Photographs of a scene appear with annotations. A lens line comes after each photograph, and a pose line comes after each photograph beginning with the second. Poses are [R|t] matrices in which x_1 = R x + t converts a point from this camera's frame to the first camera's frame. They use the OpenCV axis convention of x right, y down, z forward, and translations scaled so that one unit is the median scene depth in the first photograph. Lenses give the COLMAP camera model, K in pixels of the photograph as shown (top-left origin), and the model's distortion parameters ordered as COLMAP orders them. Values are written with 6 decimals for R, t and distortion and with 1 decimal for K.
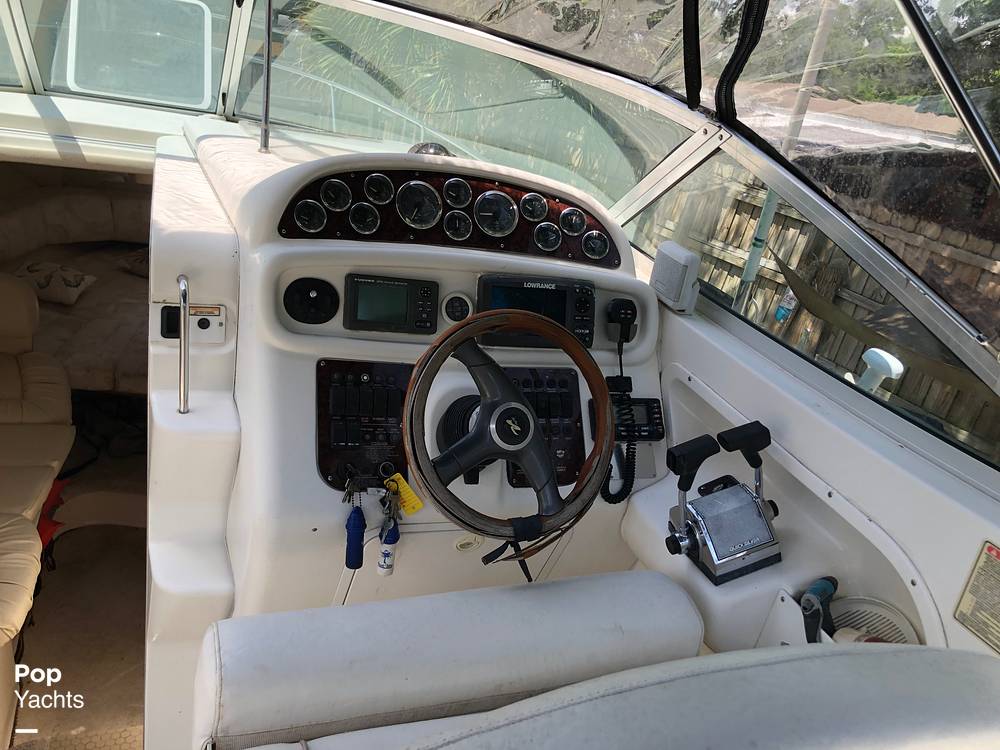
lens RADIAL K [[804.0, 0, 500.0], [0, 804.0, 375.0], [0, 0, 1]] dist [0.004626, 0.010628]
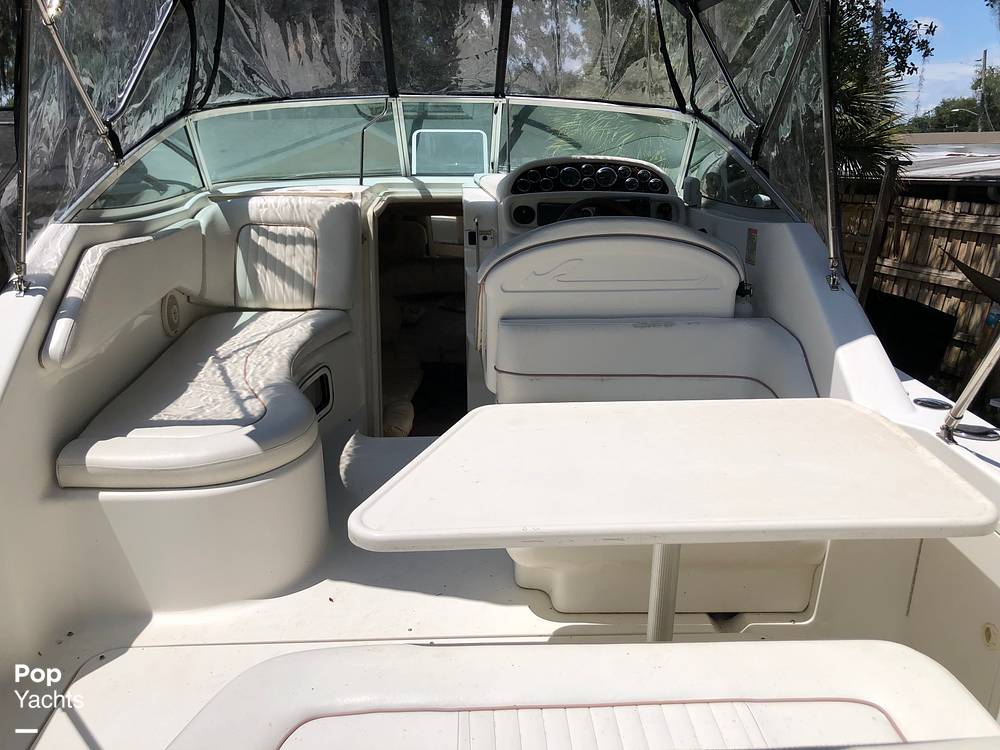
lens RADIAL K [[804.0, 0, 500.0], [0, 804.0, 375.0], [0, 0, 1]] dist [0.004626, 0.010628]
pose [[0.938281, -0.091006, -0.333688, 0.171185], [0.041268, 0.987328, -0.153233, 0.277904], [0.343404, 0.130005, 0.930146, -0.455149]]
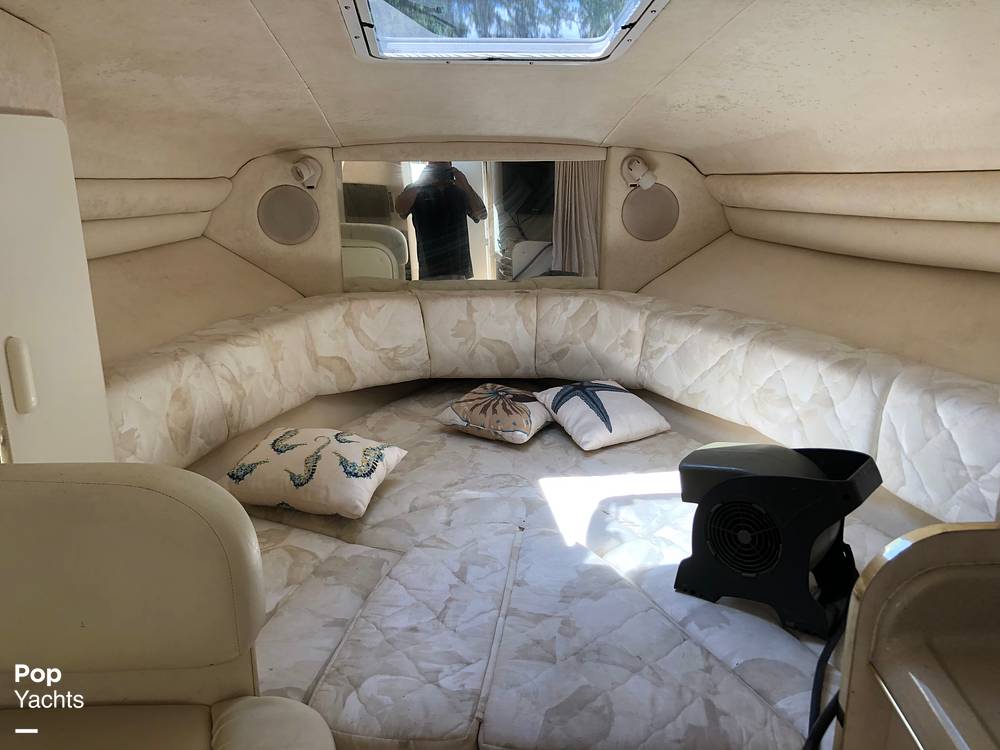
lens RADIAL K [[804.0, 0, 500.0], [0, 804.0, 375.0], [0, 0, 1]] dist [0.004626, 0.010628]
pose [[0.940996, -0.123588, -0.315043, -0.315244], [0.064936, 0.979572, -0.190320, -0.075713], [0.332129, 0.158633, 0.929799, 0.612158]]
